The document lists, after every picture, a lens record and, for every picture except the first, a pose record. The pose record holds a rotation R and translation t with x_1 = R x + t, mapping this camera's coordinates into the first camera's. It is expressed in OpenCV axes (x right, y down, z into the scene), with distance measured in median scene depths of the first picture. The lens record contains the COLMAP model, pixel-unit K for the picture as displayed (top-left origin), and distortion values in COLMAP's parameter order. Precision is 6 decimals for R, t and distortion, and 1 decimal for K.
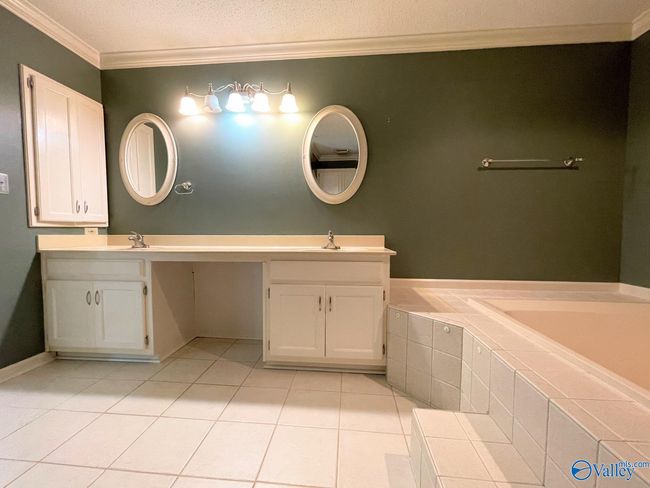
lens RADIAL K [[264.6, 0, 325.1], [0, 264.6, 246.5], [0, 0, 1]] dist [0.002789, -0.000214]
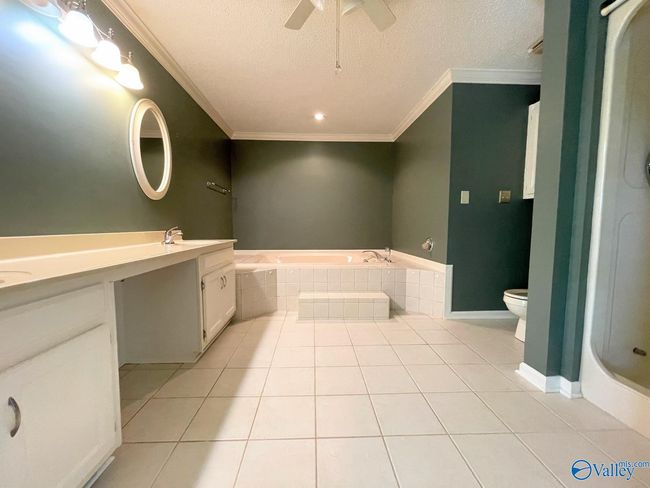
lens RADIAL K [[264.6, 0, 323.2], [0, 264.6, 245.7], [0, 0, 1]] dist [0.002789, -0.000214]
pose [[-0.117602, -0.076318, 0.990124, -1.205476], [0.053634, 0.995099, 0.083072, -0.044042], [-0.991611, 0.062874, -0.112933, 0.570914]]
